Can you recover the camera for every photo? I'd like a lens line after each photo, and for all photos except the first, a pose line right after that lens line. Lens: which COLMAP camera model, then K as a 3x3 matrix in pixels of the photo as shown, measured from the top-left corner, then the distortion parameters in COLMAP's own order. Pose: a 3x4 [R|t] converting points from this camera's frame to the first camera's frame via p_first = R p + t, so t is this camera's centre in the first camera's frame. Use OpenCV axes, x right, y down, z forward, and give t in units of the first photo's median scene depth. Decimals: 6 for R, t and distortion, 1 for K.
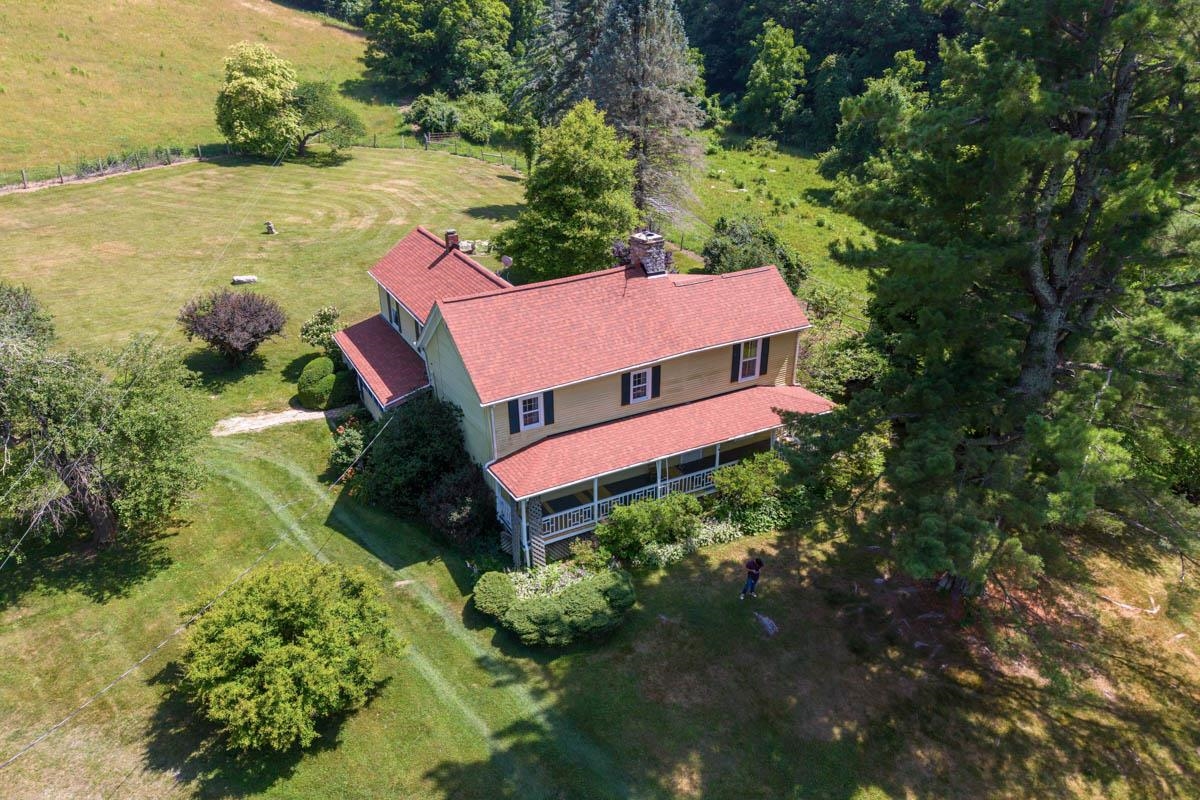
lens RADIAL K [[801.9, 0, 607.5], [0, 801.9, 391.7], [0, 0, 1]] dist [0.005554, -0.001106]
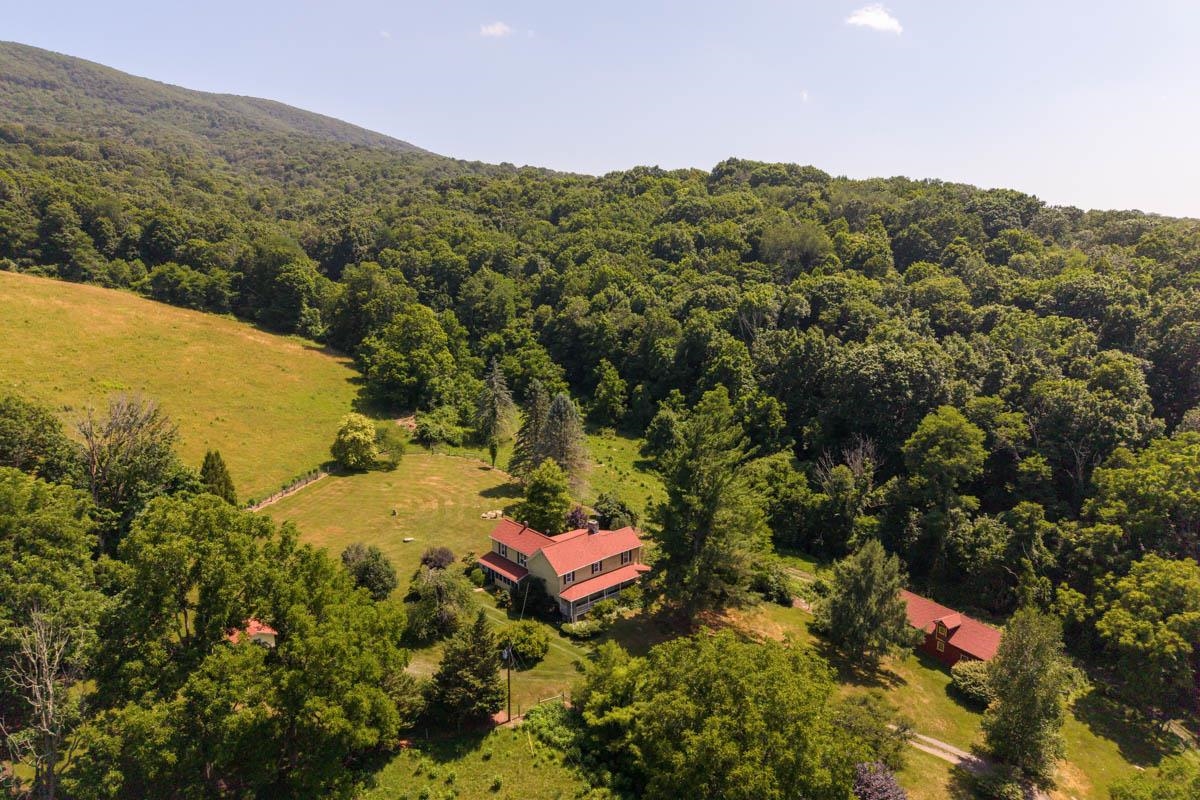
lens RADIAL K [[801.9, 0, 607.5], [0, 801.9, 391.7], [0, 0, 1]] dist [0.005554, -0.001106]
pose [[0.976739, -0.045267, 0.209597, -0.481452], [0.093451, 0.969616, -0.226079, 0.034729], [-0.192995, 0.240408, 0.951292, -1.968735]]
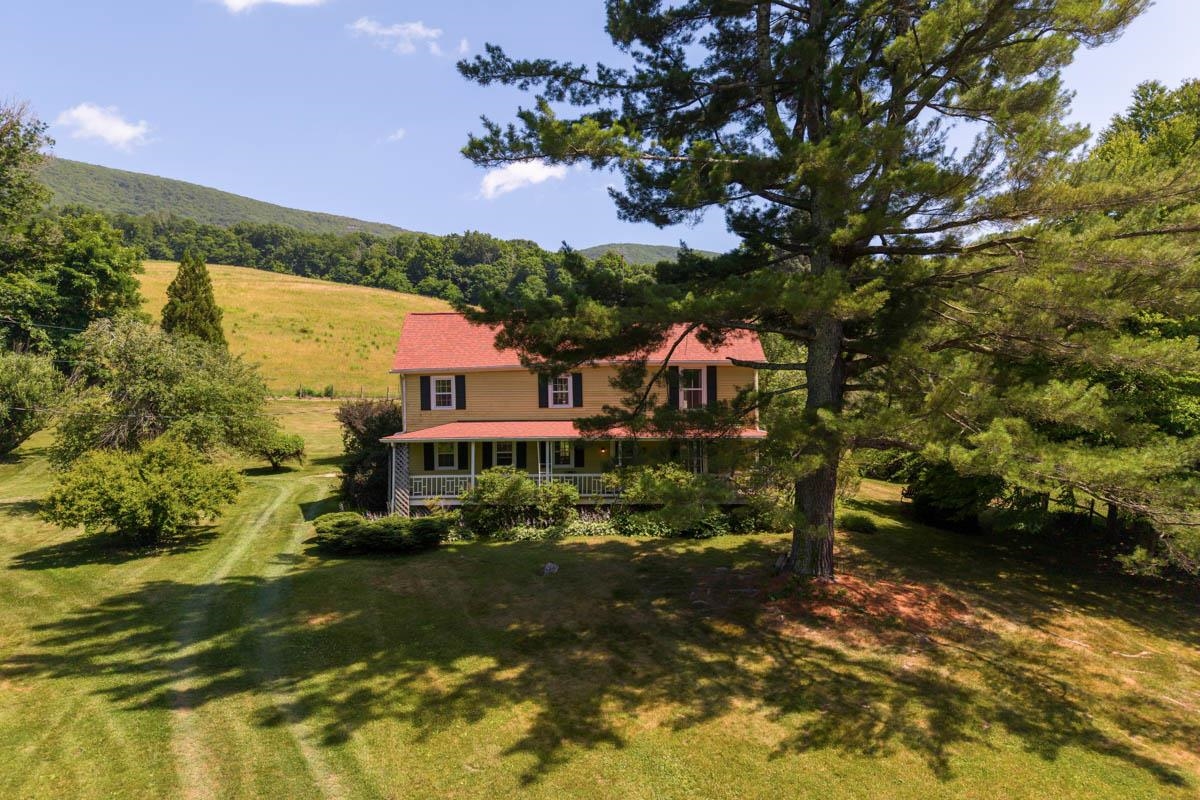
lens RADIAL K [[801.9, 0, 607.5], [0, 801.9, 391.7], [0, 0, 1]] dist [0.005554, -0.001106]
pose [[0.884799, -0.020352, -0.465528, 0.470640], [-0.183607, 0.902994, -0.388447, 0.312876], [0.428274, 0.429171, 0.795231, 0.169718]]
